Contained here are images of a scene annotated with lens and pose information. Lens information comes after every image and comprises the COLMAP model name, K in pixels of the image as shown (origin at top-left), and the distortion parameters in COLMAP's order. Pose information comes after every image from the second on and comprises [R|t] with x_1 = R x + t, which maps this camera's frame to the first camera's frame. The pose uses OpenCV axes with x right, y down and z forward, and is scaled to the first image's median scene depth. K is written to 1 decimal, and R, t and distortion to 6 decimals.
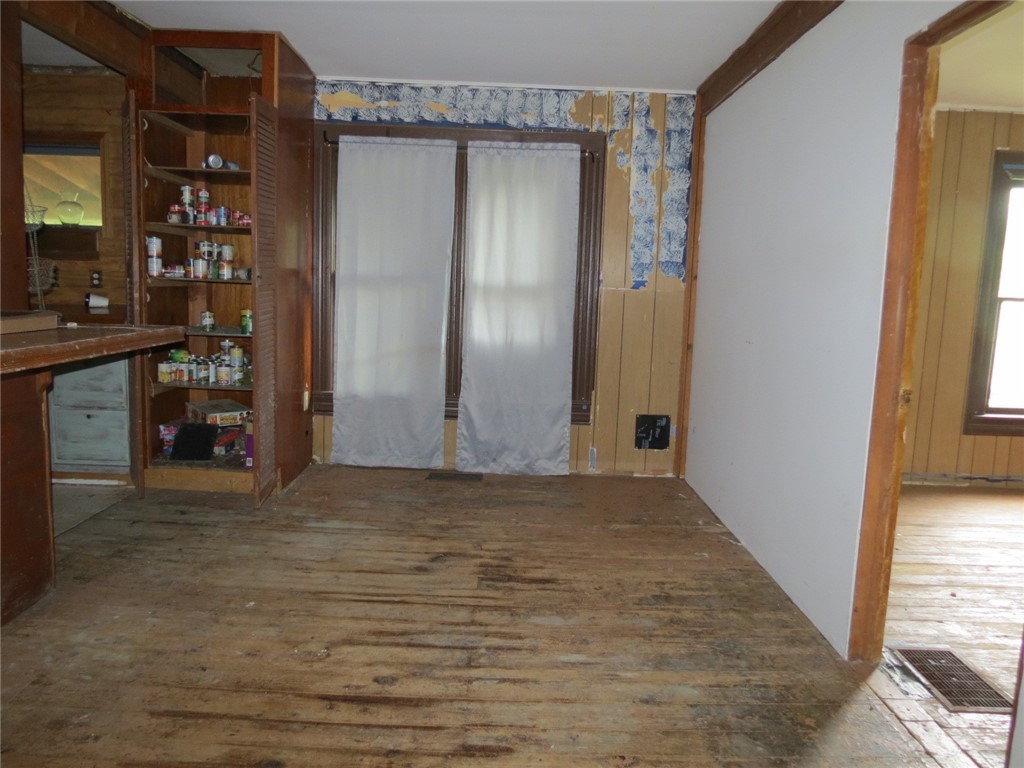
lens RADIAL K [[713.7, 0, 512.9], [0, 713.7, 370.2], [0, 0, 1]] dist [-0.017632, -0.001405]
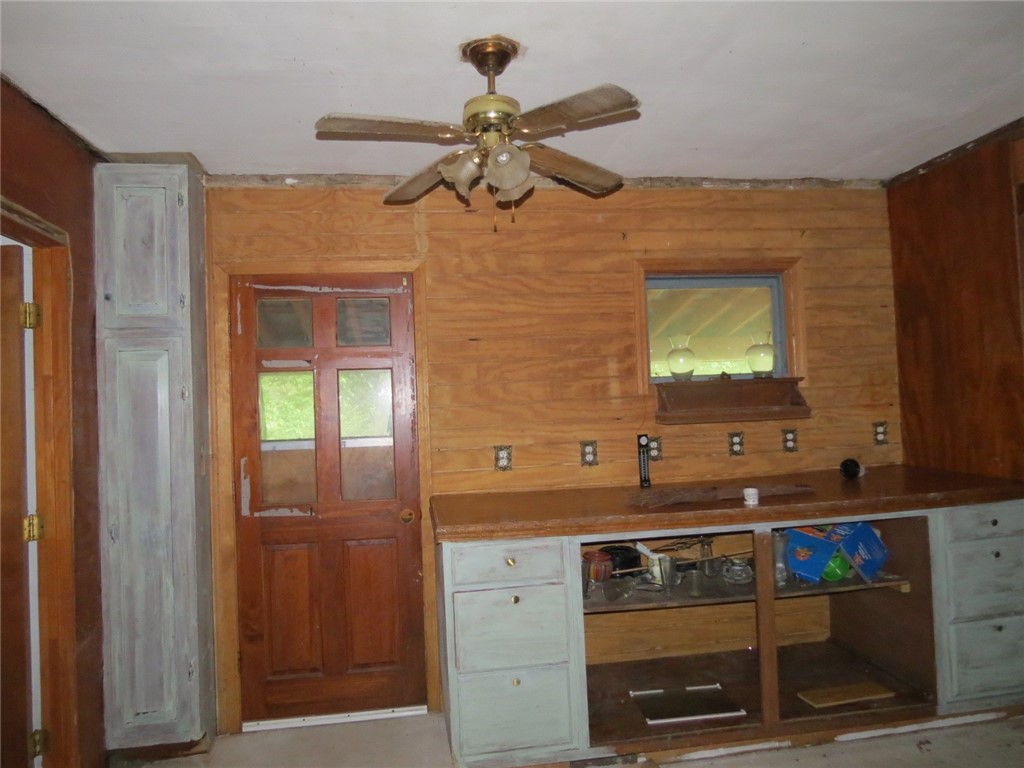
lens RADIAL K [[729.0, 0, 512.0], [0, 729.0, 384.0], [0, 0, 1]] dist [-0.015911, 0.001057]
pose [[0.985882, -0.069602, 0.152290, -1.031384], [0.092027, 0.985063, -0.145543, -0.104602], [-0.139885, 0.157503, 0.977561, 0.262998]]
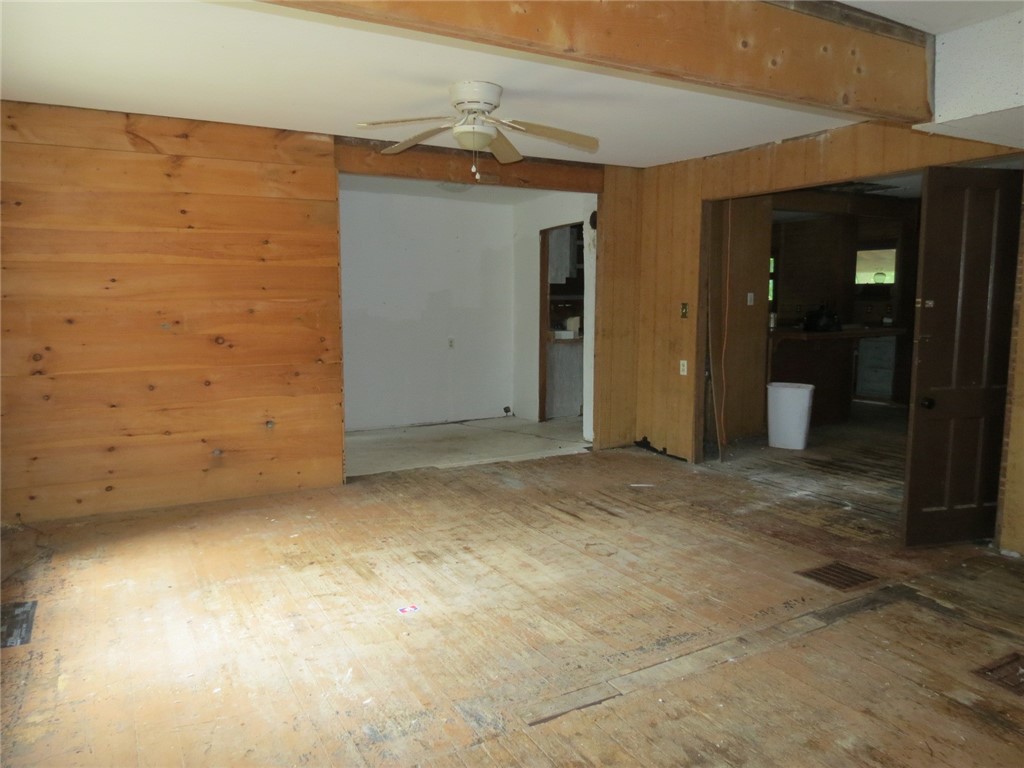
lens RADIAL K [[729.0, 0, 512.0], [0, 729.0, 384.0], [0, 0, 1]] dist [-0.015911, 0.001057]
pose [[0.490775, 0.069216, -0.868533, 0.721283], [-0.088890, 0.995616, 0.029115, 0.122493], [0.866740, 0.062915, 0.494775, -0.972708]]
